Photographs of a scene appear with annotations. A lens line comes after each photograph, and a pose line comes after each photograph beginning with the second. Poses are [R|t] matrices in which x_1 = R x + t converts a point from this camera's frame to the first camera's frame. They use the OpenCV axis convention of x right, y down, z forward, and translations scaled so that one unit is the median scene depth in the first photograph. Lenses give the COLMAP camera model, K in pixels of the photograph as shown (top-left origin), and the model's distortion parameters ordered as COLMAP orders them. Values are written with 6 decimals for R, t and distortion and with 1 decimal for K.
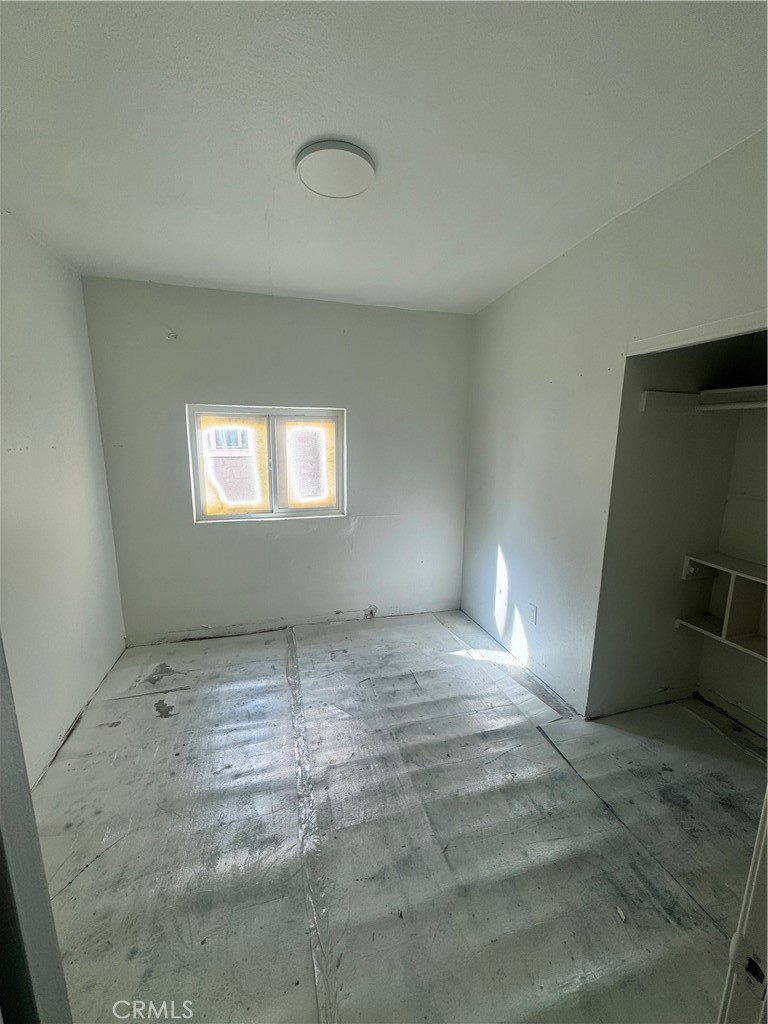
lens RADIAL K [[408.5, 0, 384.2], [0, 408.5, 510.2], [0, 0, 1]] dist [0.003616, 0.000299]
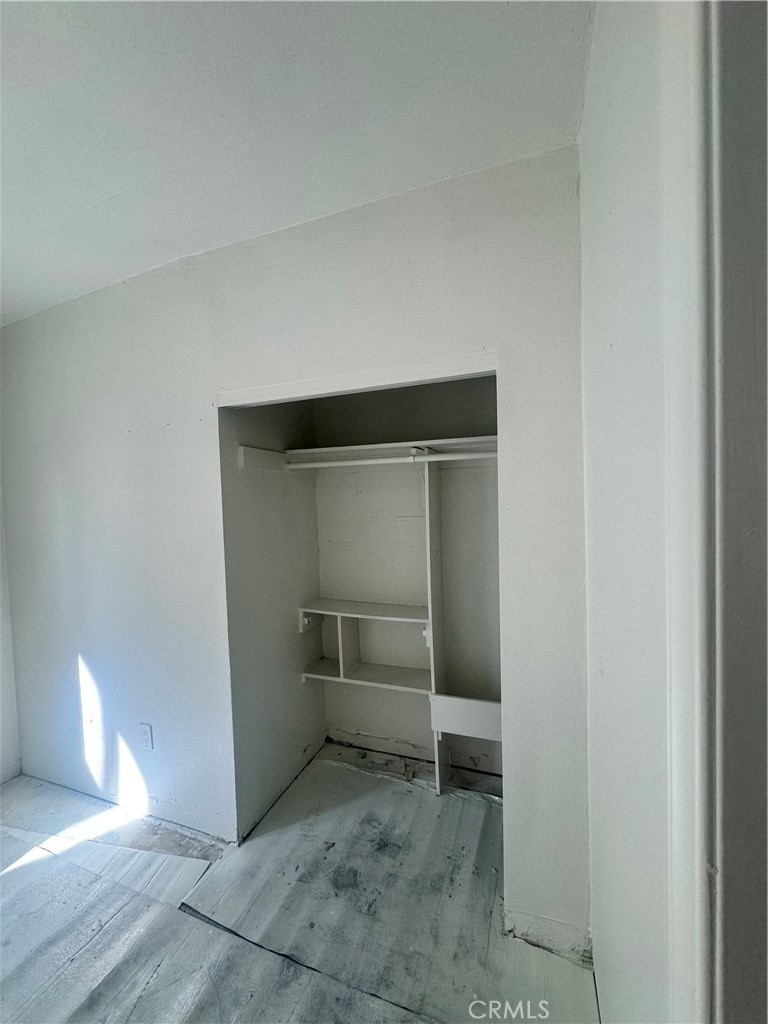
lens RADIAL K [[408.5, 0, 383.9], [0, 408.5, 514.0], [0, 0, 1]] dist [0.003616, 0.000299]
pose [[0.591503, -0.064174, 0.803745, 0.062956], [0.185745, 0.980862, -0.058380, -0.021678], [-0.784617, 0.183823, 0.592103, 0.197048]]
